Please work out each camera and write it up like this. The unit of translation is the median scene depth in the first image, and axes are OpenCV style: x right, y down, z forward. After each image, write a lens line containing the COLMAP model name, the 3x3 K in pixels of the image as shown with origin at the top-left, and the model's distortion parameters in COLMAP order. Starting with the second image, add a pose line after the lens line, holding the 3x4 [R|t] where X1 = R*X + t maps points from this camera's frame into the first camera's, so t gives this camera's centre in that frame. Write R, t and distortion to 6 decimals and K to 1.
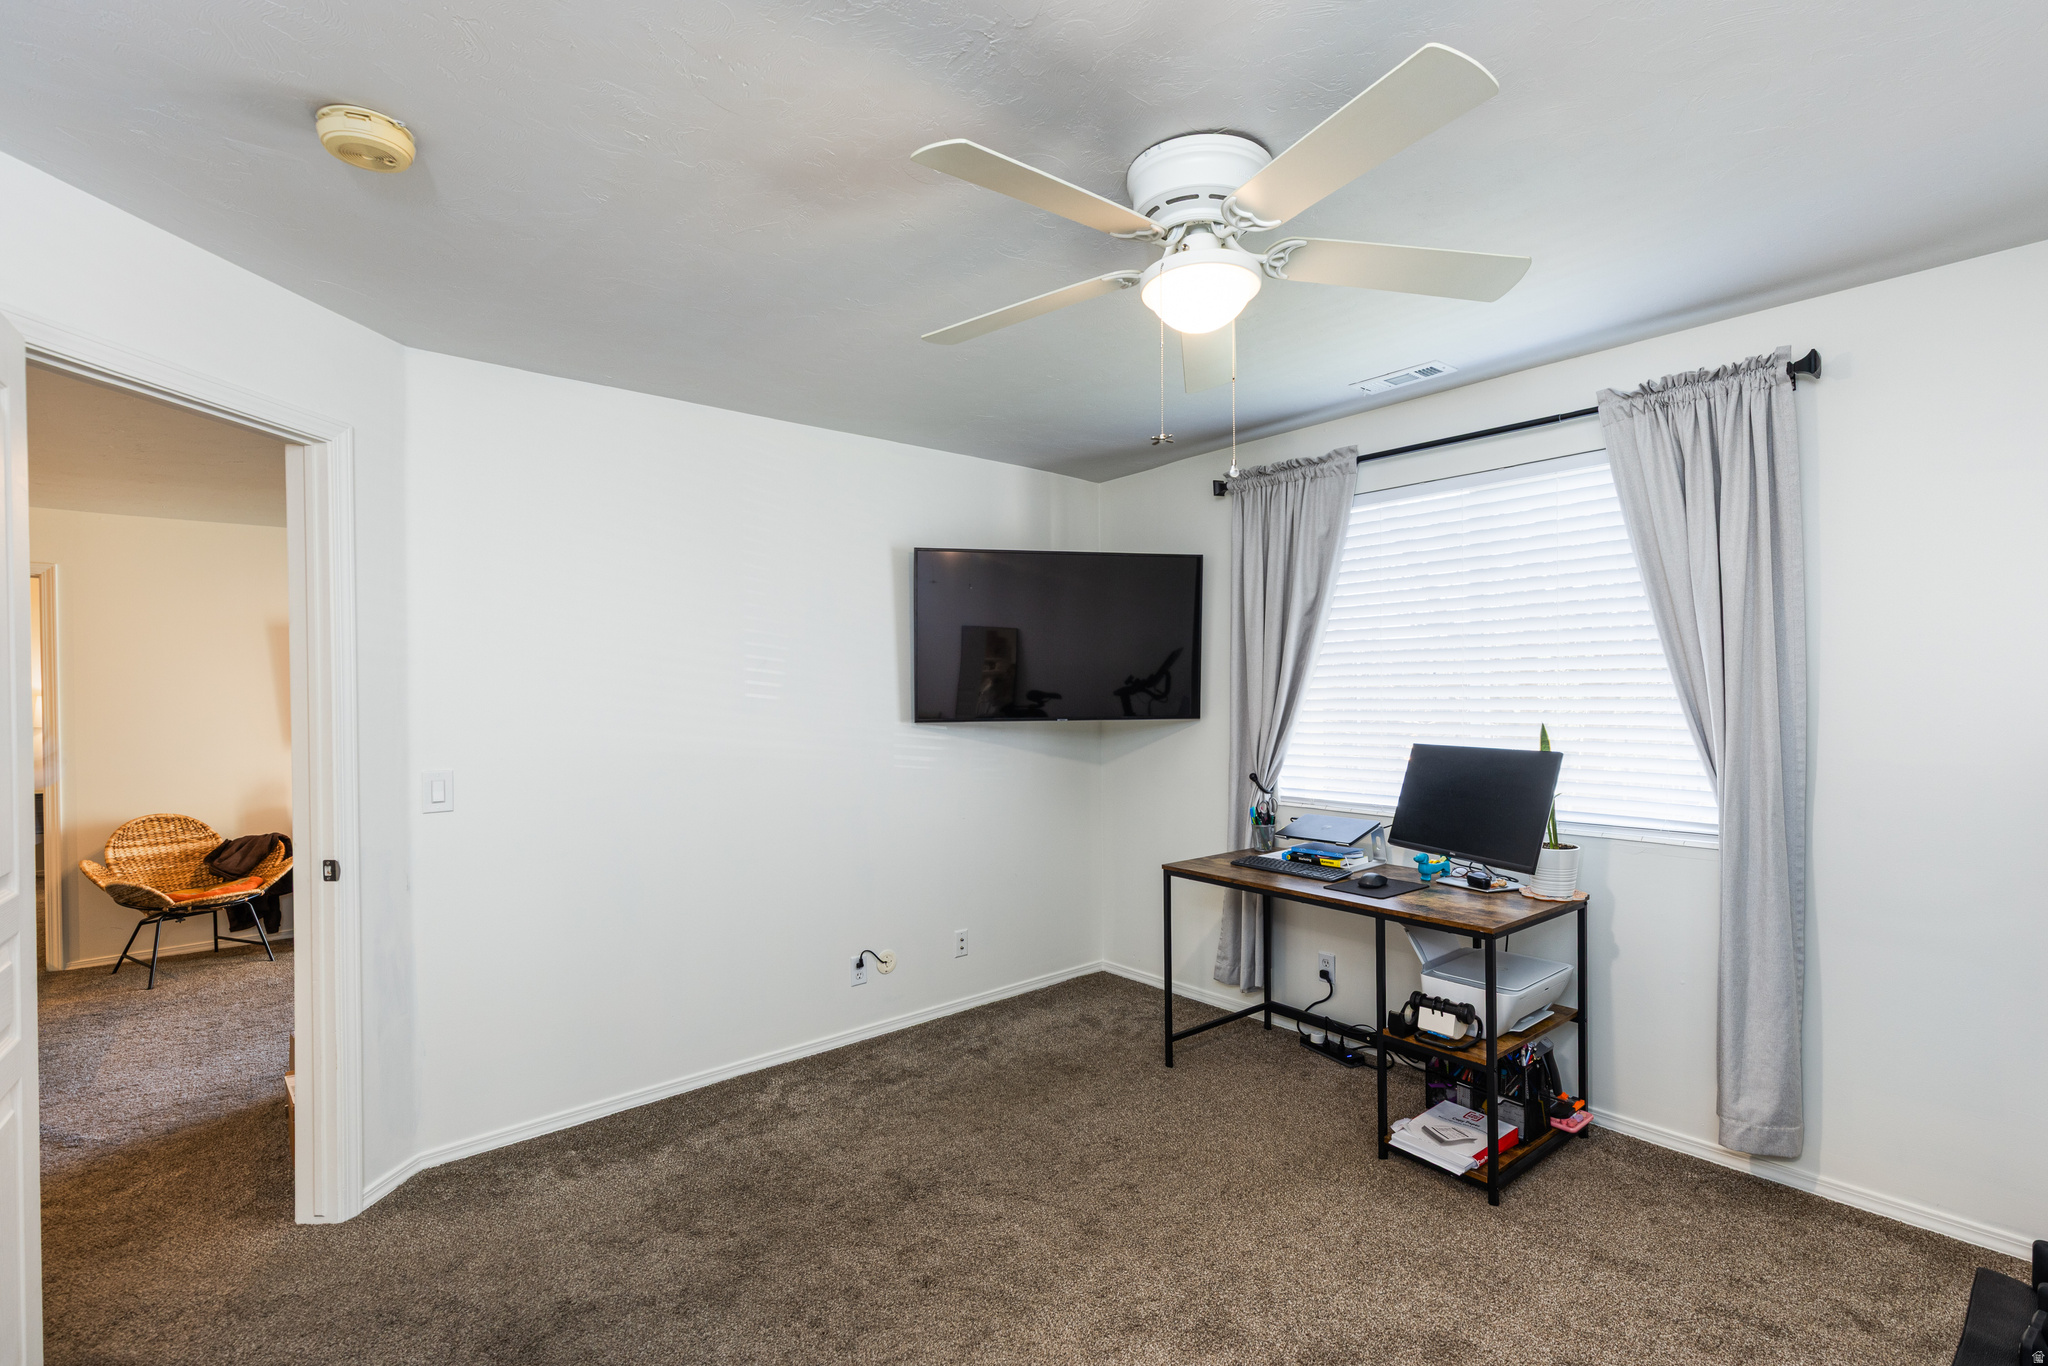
lens RADIAL K [[934.9, 0, 1028.6], [0, 934.9, 697.1], [0, 0, 1]] dist [-0.000198, -0.000250]
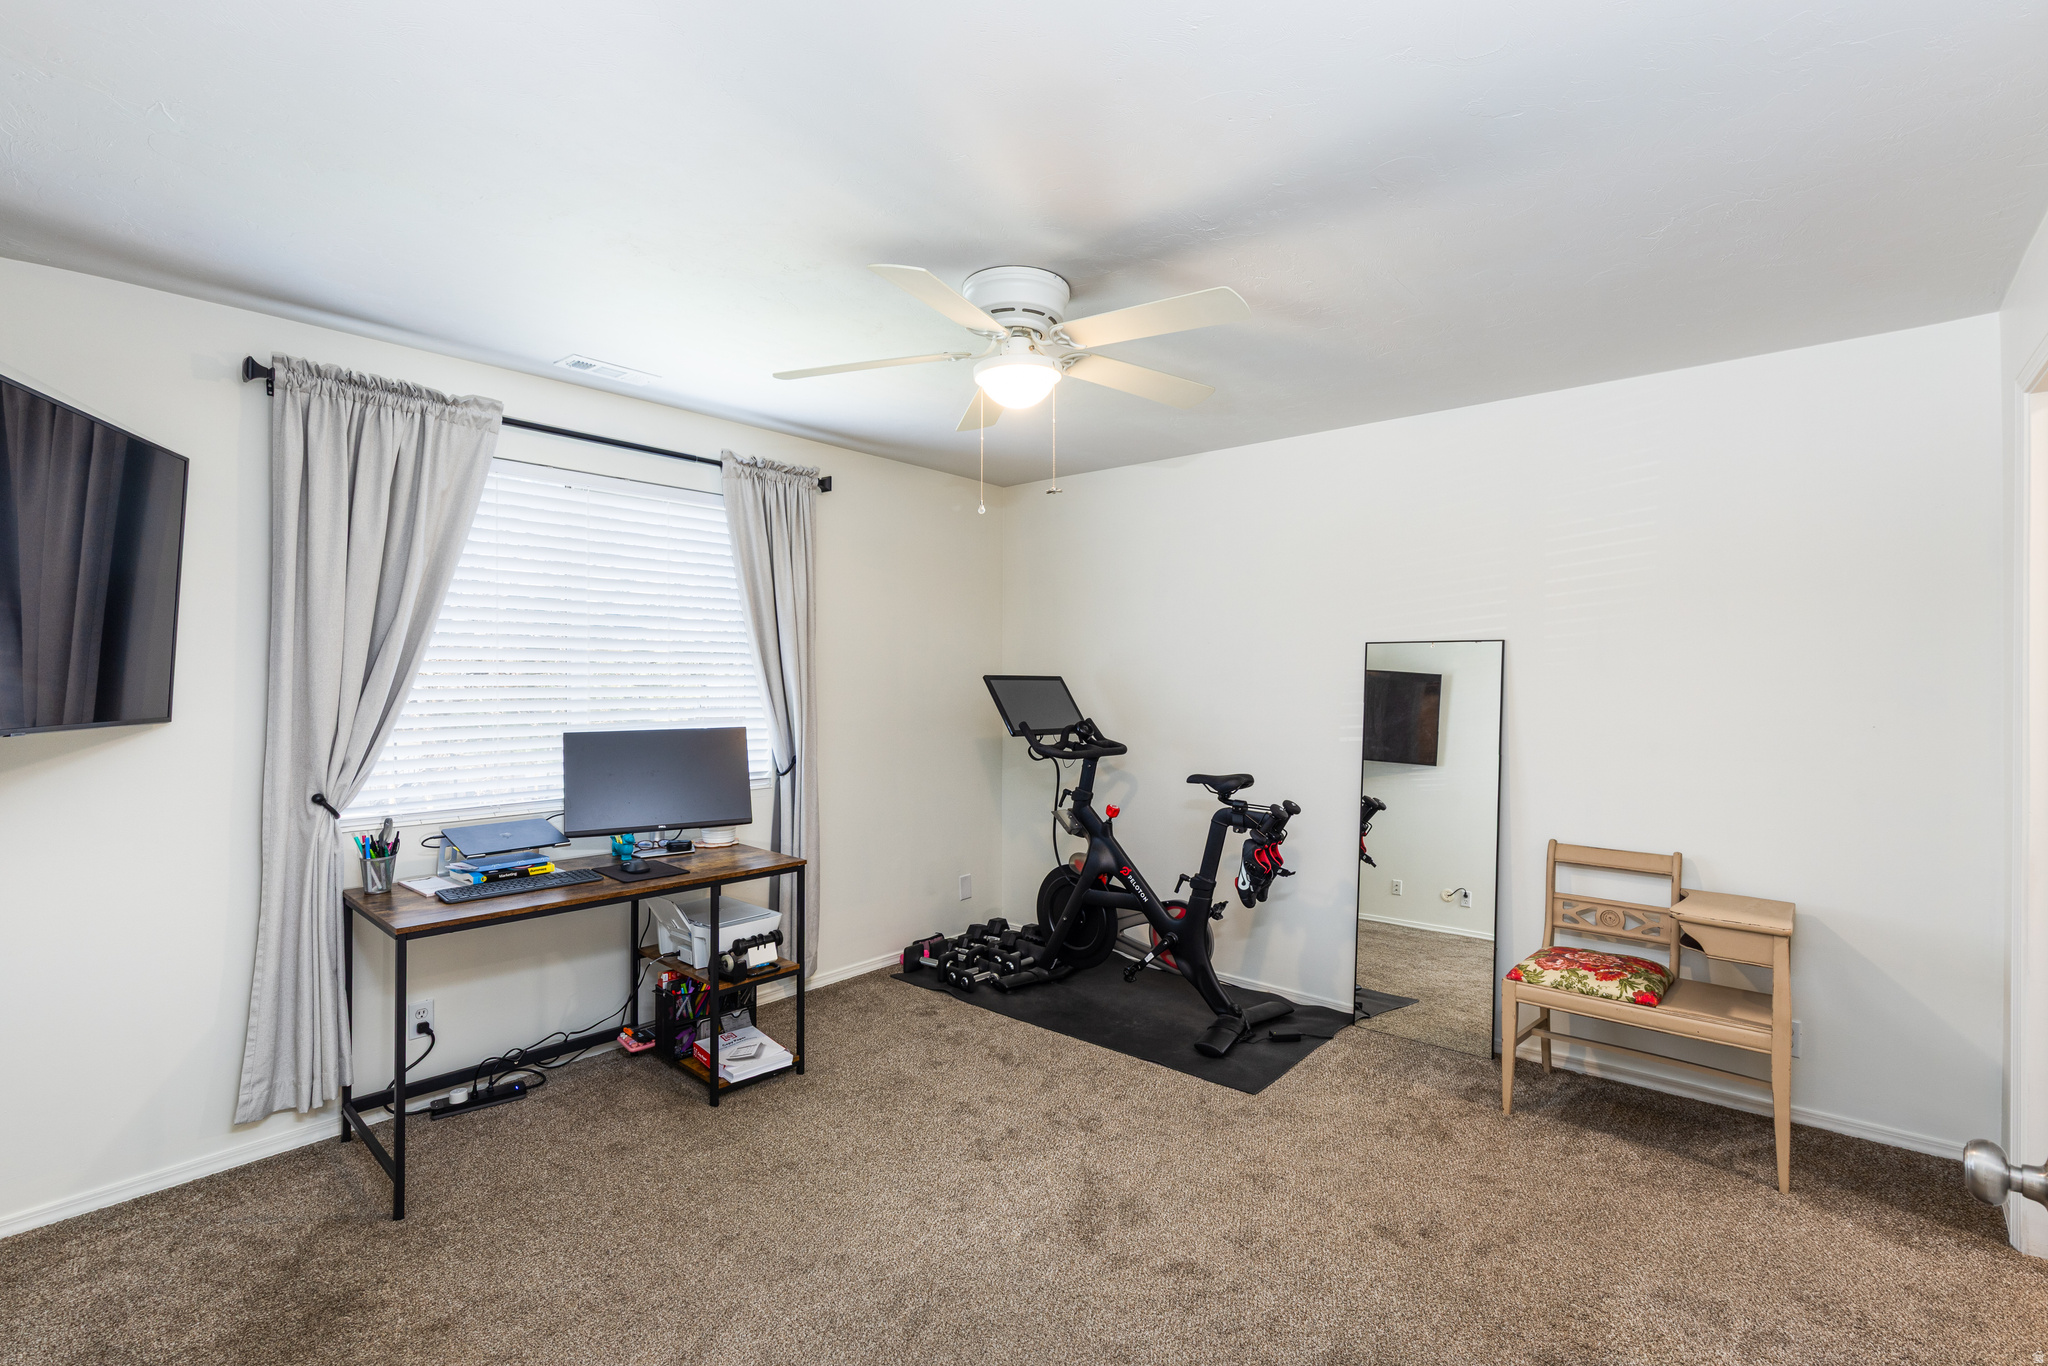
lens RADIAL K [[934.9, 0, 1026.2], [0, 934.9, 676.7], [0, 0, 1]] dist [-0.000198, -0.000250]
pose [[-0.162401, 0.012448, 0.986646, -0.608573], [0.008944, 0.999898, -0.011143, 0.006368], [-0.986684, 0.007015, -0.162496, 0.651392]]
